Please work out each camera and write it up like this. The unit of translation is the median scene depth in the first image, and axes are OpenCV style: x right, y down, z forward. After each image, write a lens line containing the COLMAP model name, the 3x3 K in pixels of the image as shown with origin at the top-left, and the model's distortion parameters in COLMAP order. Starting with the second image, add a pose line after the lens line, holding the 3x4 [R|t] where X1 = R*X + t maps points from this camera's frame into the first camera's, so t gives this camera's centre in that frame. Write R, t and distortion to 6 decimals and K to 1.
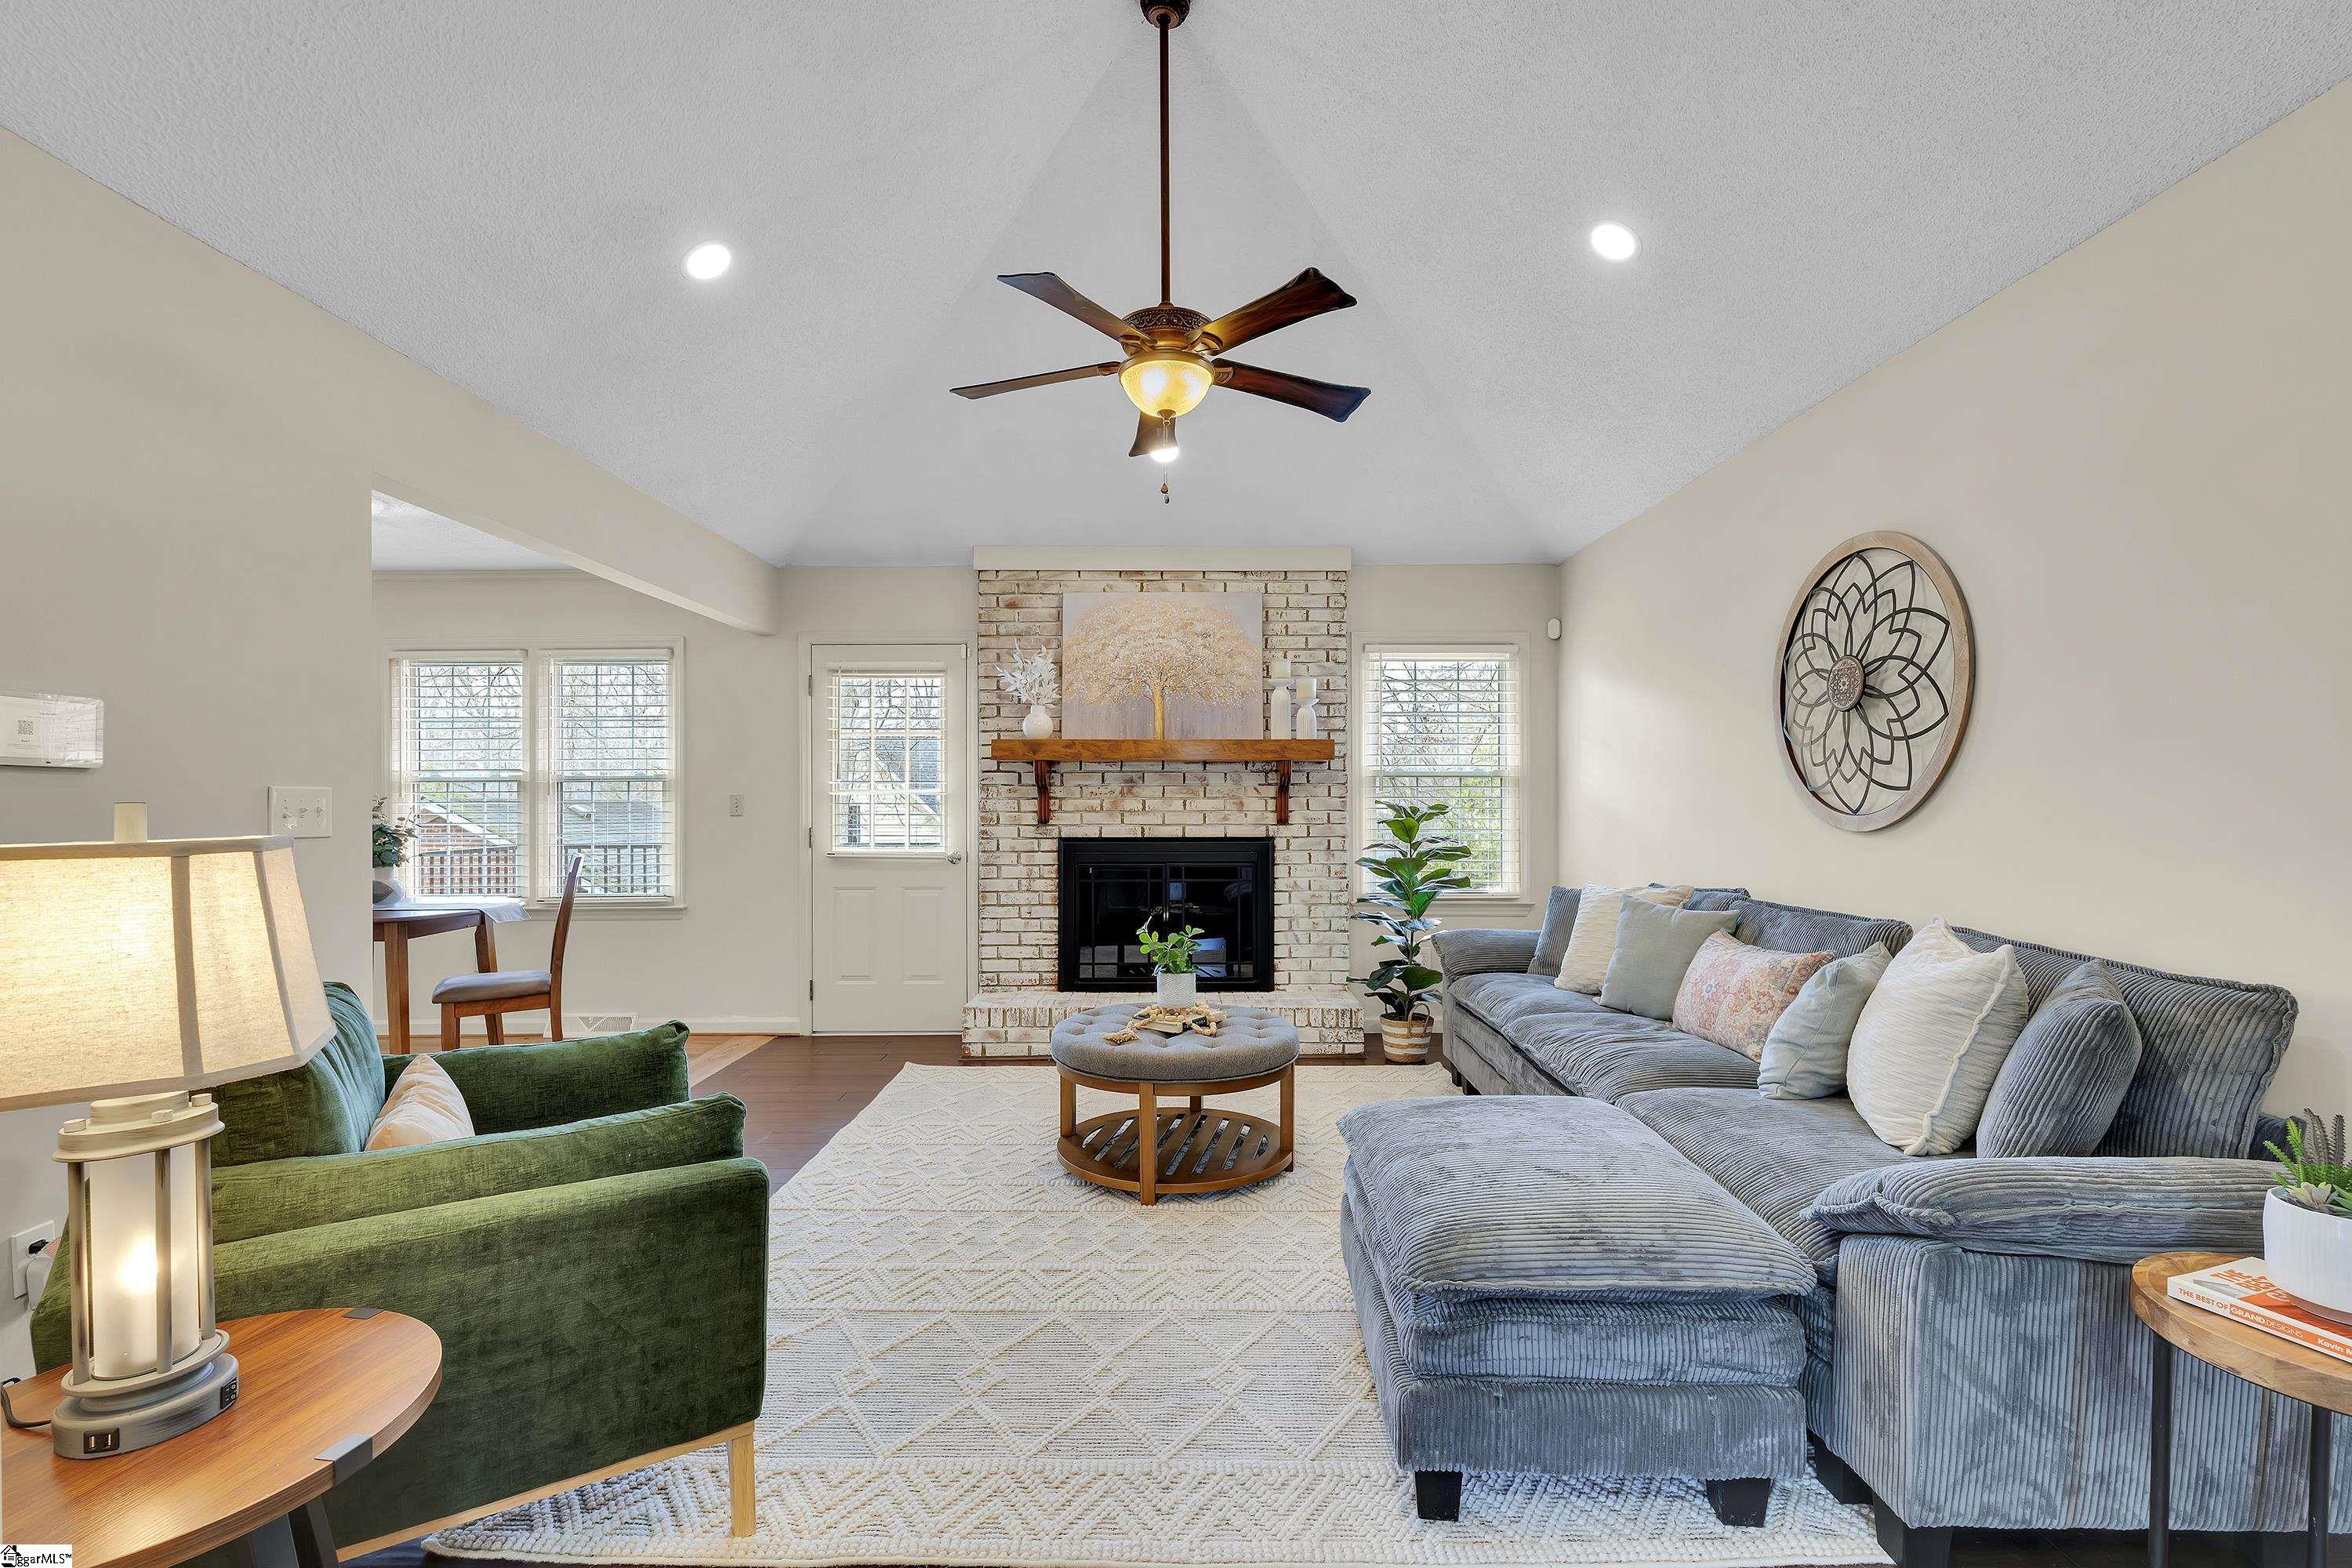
lens RADIAL K [[1032.3, 0, 1178.9], [0, 1032.3, 788.8], [0, 0, 1]] dist [-0.002007, 0.000415]
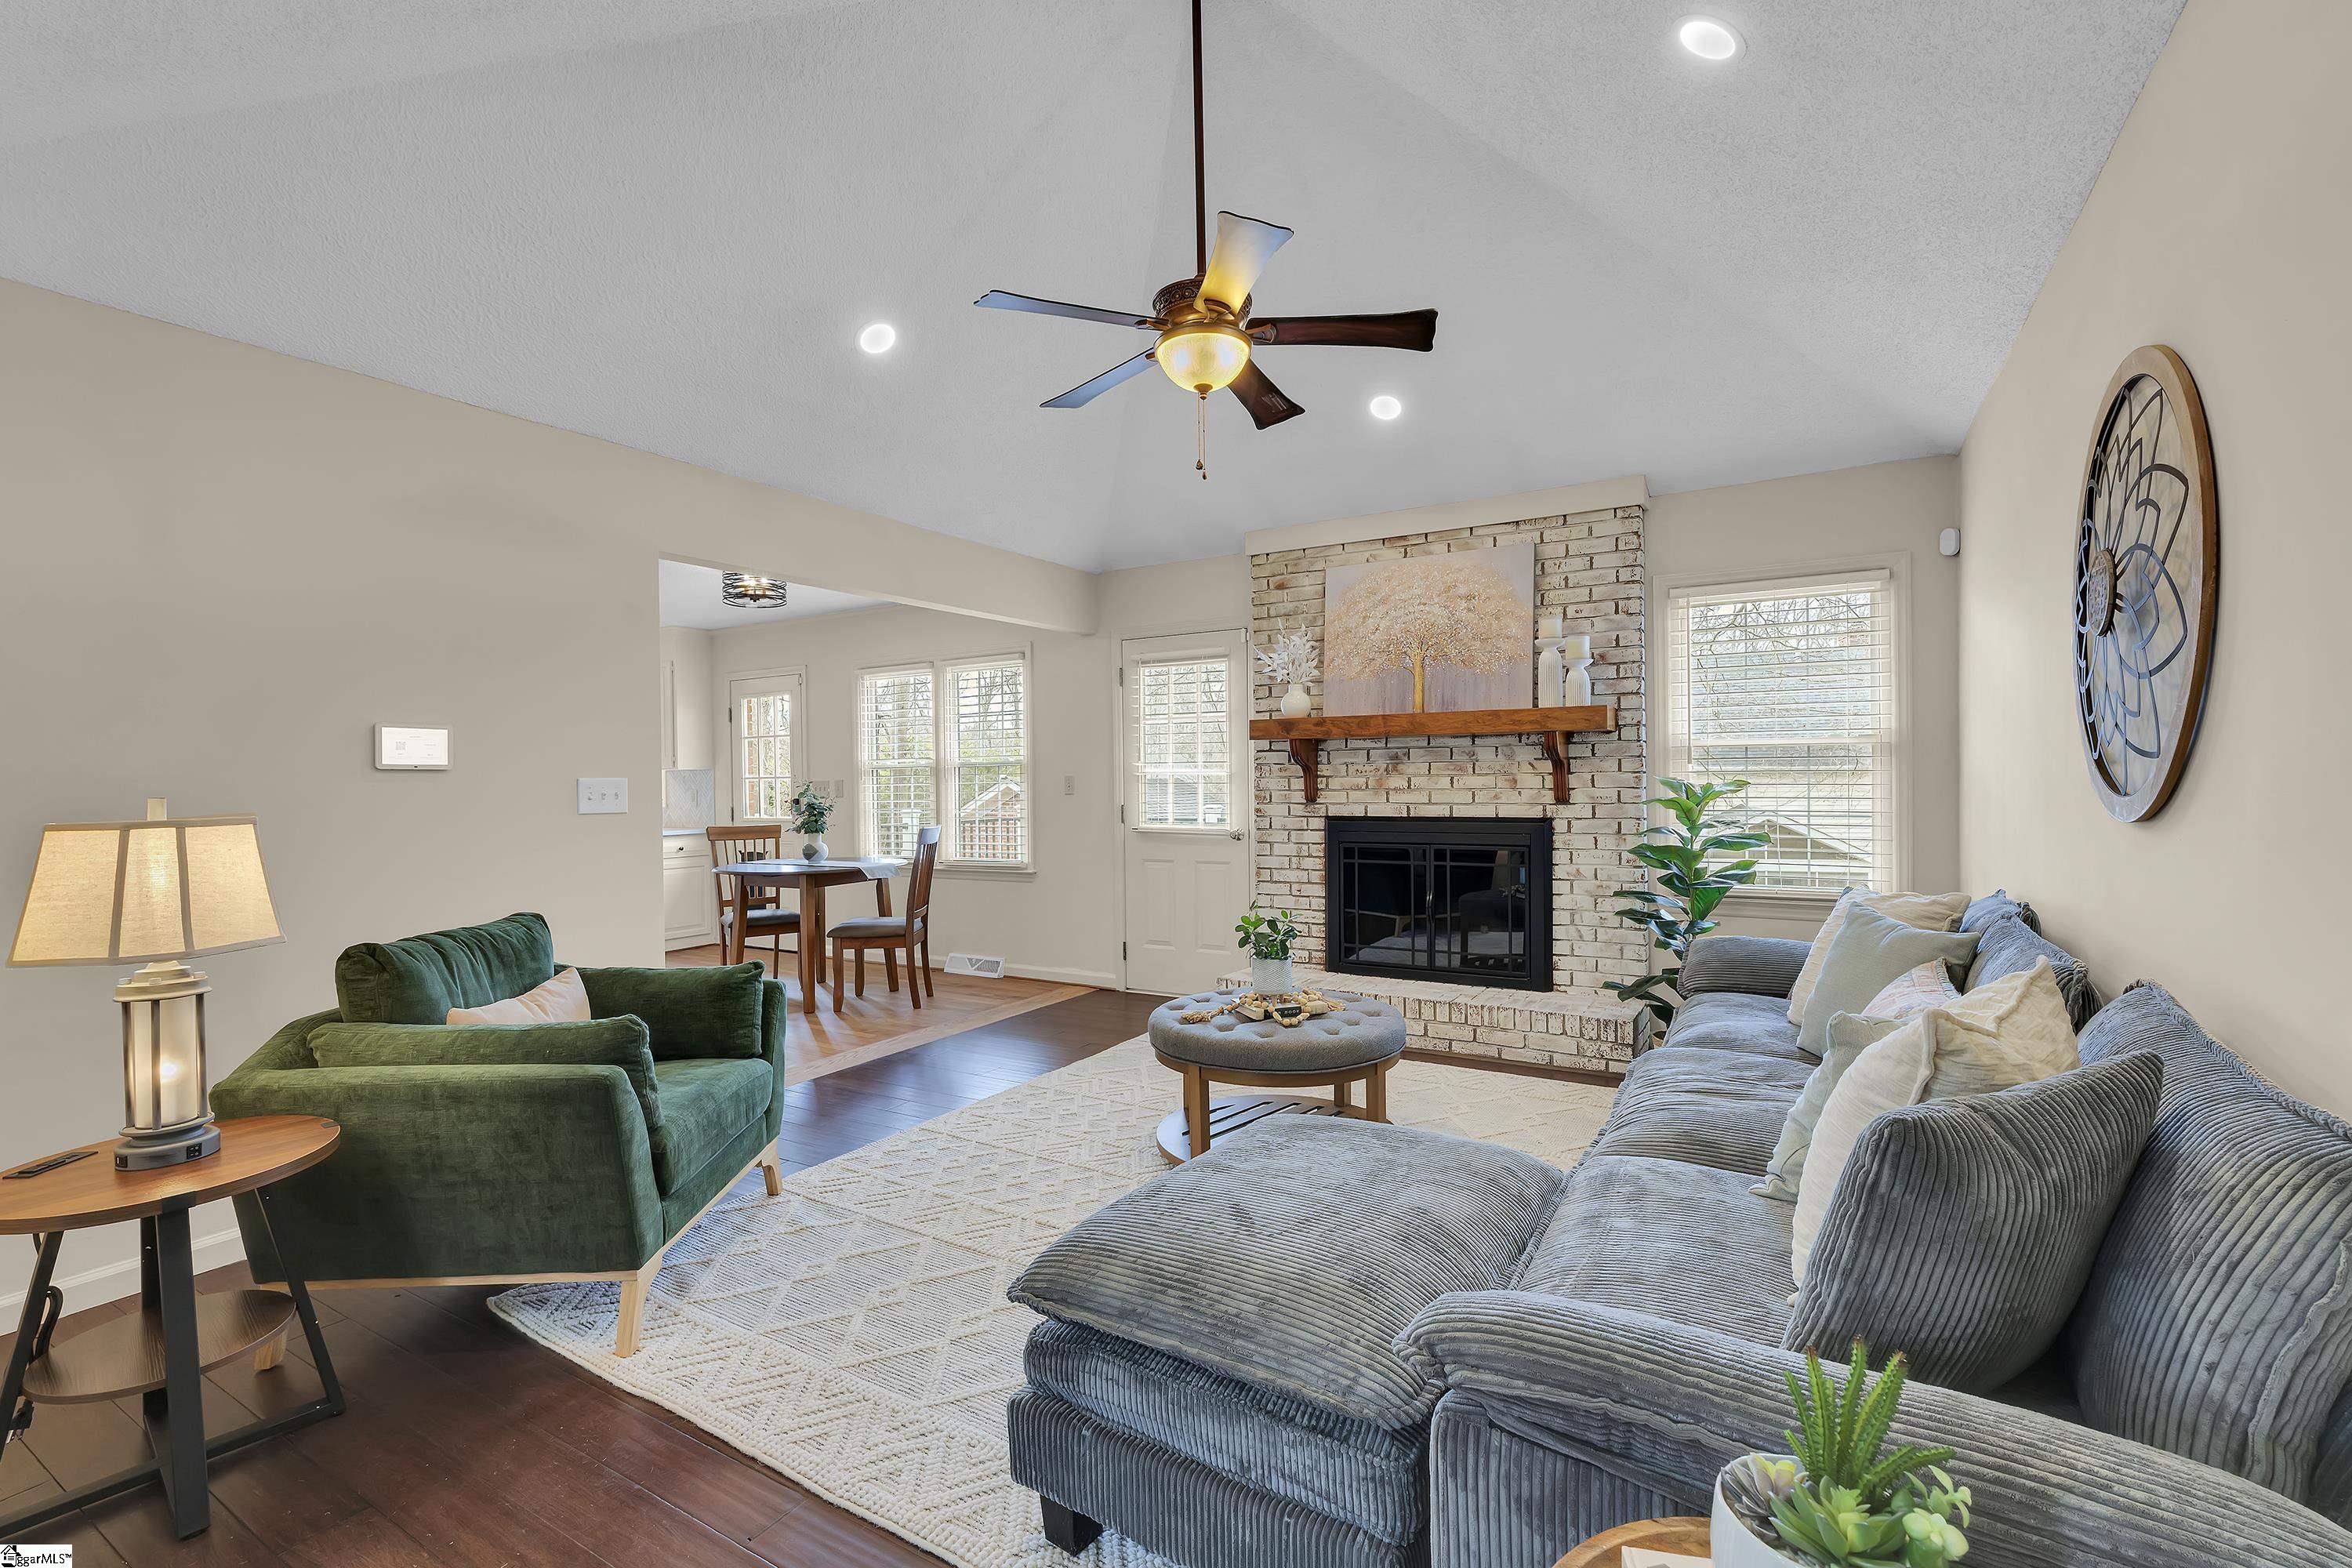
lens RADIAL K [[1023.7, 0, 1185.3], [0, 1023.7, 778.3], [0, 0, 1]] dist [-0.002096, 0.000441]
pose [[0.858593, -0.008974, -0.512579, 0.272853], [0.016227, 0.999822, 0.009676, -0.000867], [0.512401, -0.016626, 0.858585, 0.087001]]
